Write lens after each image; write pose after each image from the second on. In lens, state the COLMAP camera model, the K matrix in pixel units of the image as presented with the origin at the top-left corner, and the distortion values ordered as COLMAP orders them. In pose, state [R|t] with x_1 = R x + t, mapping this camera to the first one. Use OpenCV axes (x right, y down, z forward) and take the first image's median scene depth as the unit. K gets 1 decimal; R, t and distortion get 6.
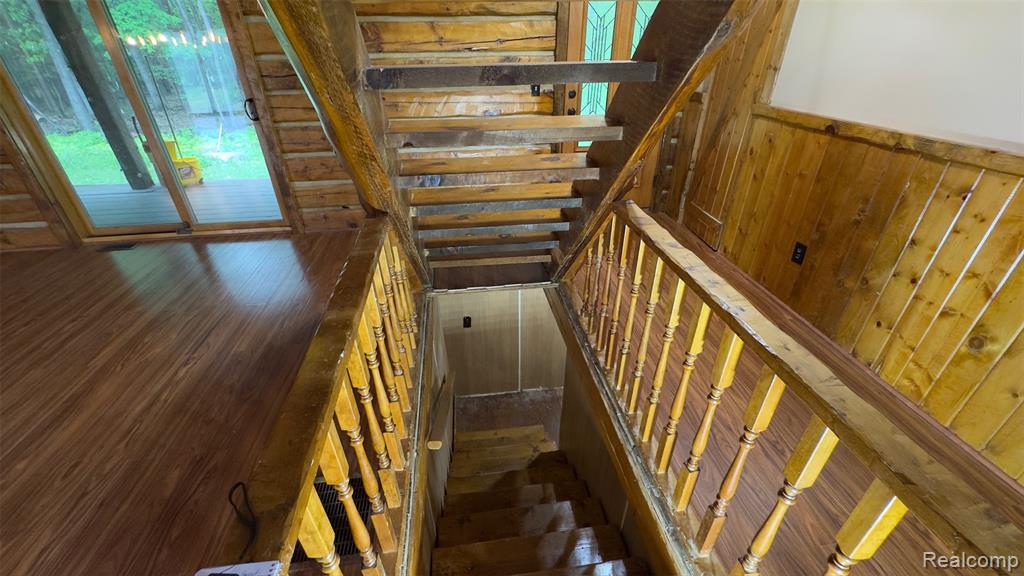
lens RADIAL K [[414.5, 0, 512.0], [0, 414.5, 288.0], [0, 0, 1]] dist [0.000778, 0.000086]
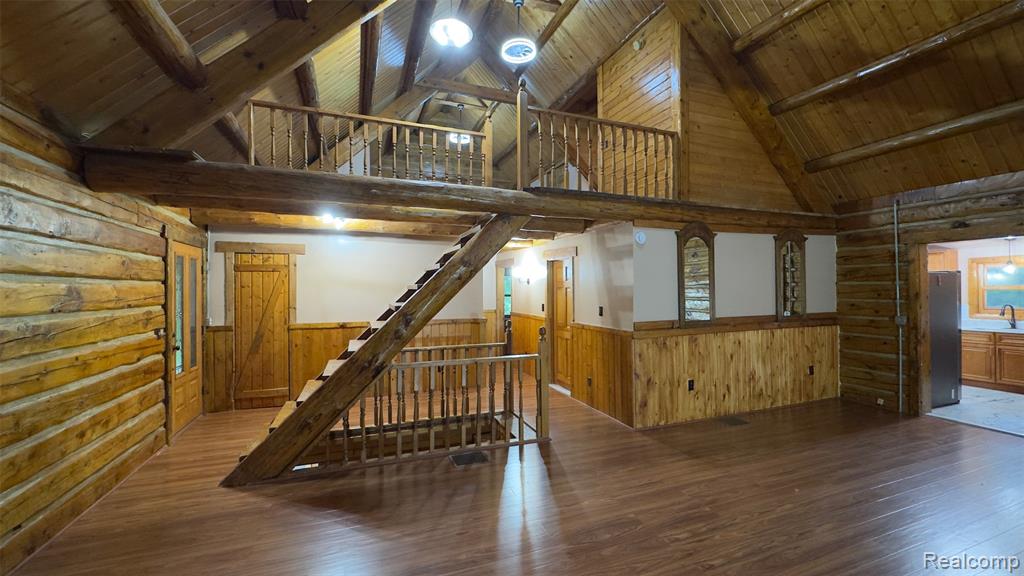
lens RADIAL K [[409.9, 0, 512.0], [0, 409.9, 288.0], [0, 0, 1]] dist [-0.002307, -0.000121]
pose [[-0.235694, 0.015603, 0.971702, -1.294929], [0.503976, 0.856878, 0.108484, -0.210062], [-0.830937, 0.515284, -0.209824, 0.339344]]
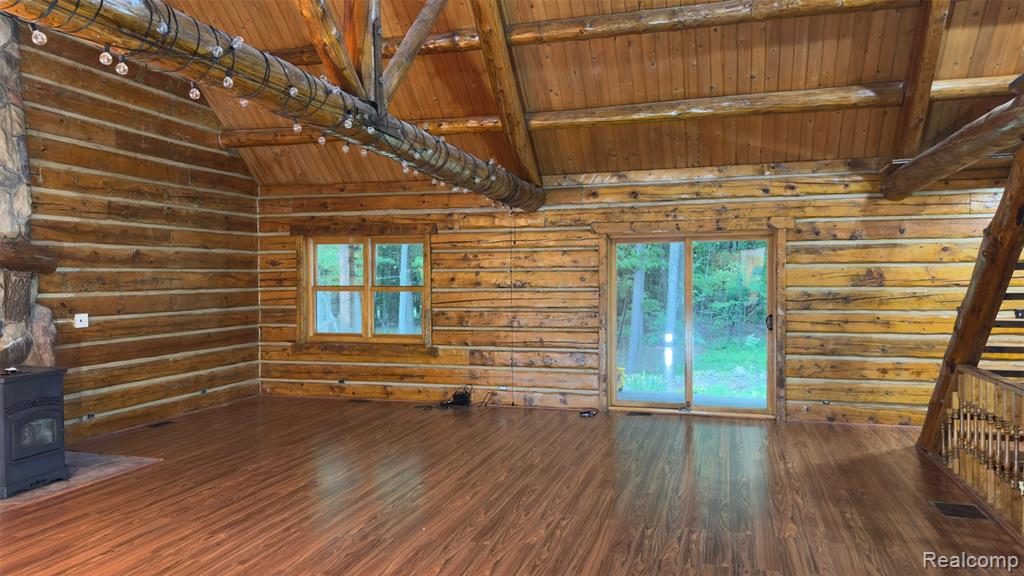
lens RADIAL K [[718.0, 0, 512.0], [0, 718.0, 288.0], [0, 0, 1]] dist [0.105707, -0.156206]
pose [[0.912902, 0.011191, -0.408025, -0.409759], [-0.211819, 0.867478, -0.450127, 0.680111], [0.348915, 0.497350, 0.794293, -1.166280]]
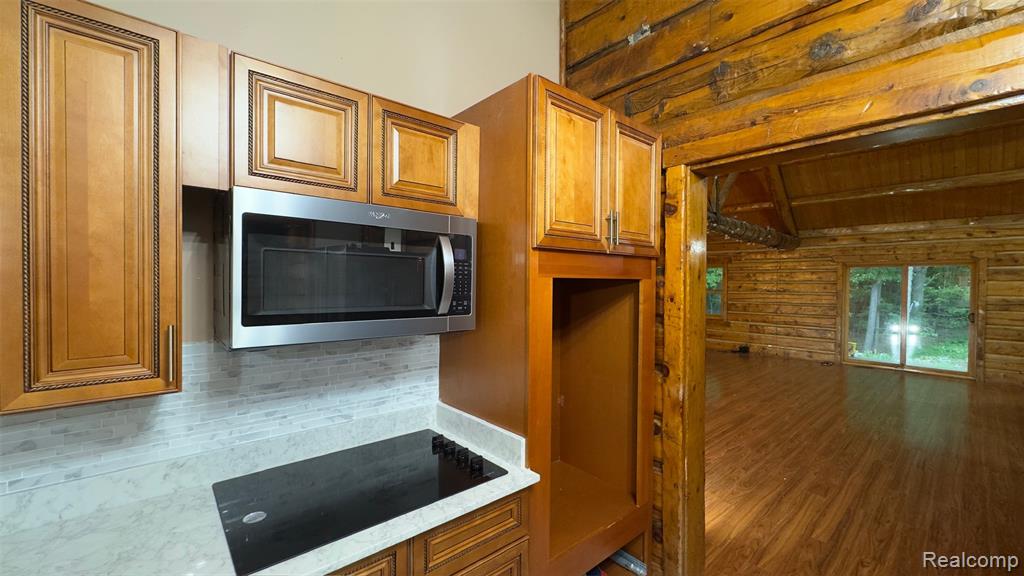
lens RADIAL K [[409.9, 0, 512.0], [0, 409.9, 288.0], [0, 0, 1]] dist [-0.002307, -0.000121]
pose [[0.556954, 0.025432, -0.830154, -0.197070], [-0.436963, 0.858986, -0.266845, 0.976300], [0.706304, 0.511366, 0.489529, -1.680774]]
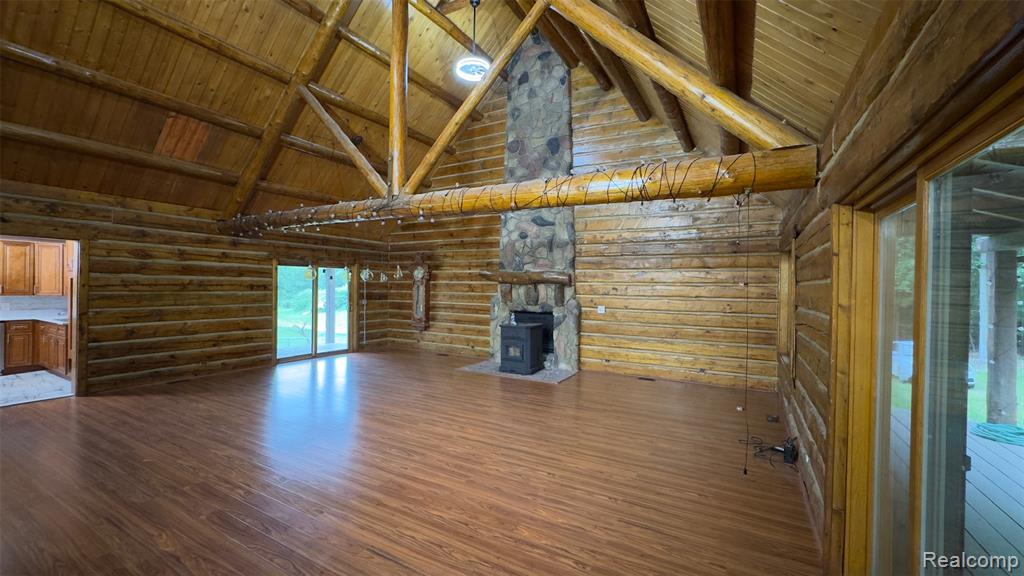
lens RADIAL K [[409.9, 0, 512.0], [0, 409.9, 288.0], [0, 0, 1]] dist [-0.002307, -0.000121]
pose [[-0.605028, 0.004787, -0.796189, -0.283573], [-0.414612, 0.851808, 0.320188, -0.484542], [0.679733, 0.523833, -0.513383, 0.779811]]
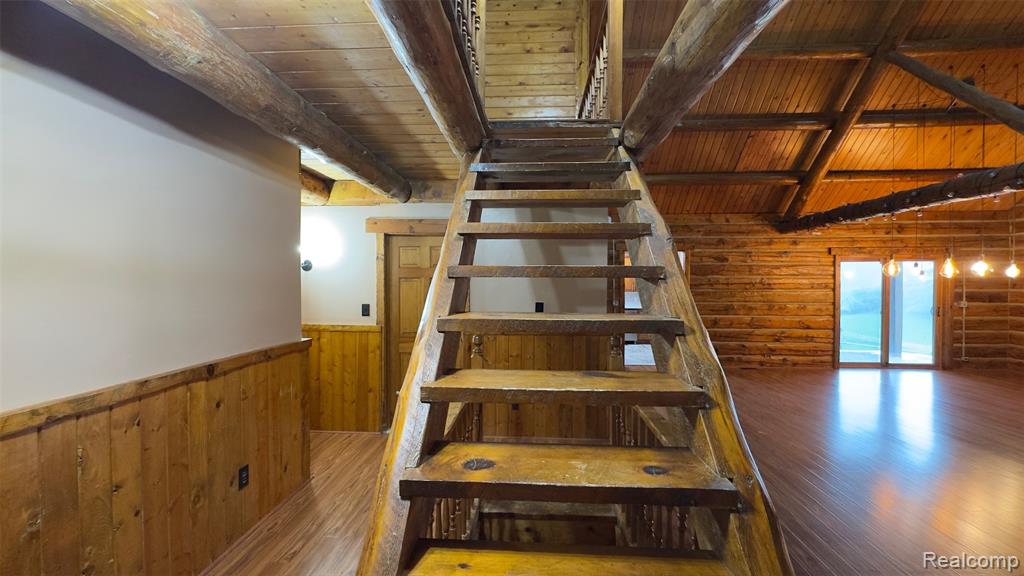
lens RADIAL K [[409.9, 0, 512.0], [0, 409.9, 288.0], [0, 0, 1]] dist [-0.002307, -0.000121]
pose [[-0.981643, 0.007333, 0.190587, -0.053045], [0.106402, 0.850367, 0.515320, -0.471777], [-0.158290, 0.526139, -0.835537, 0.757181]]
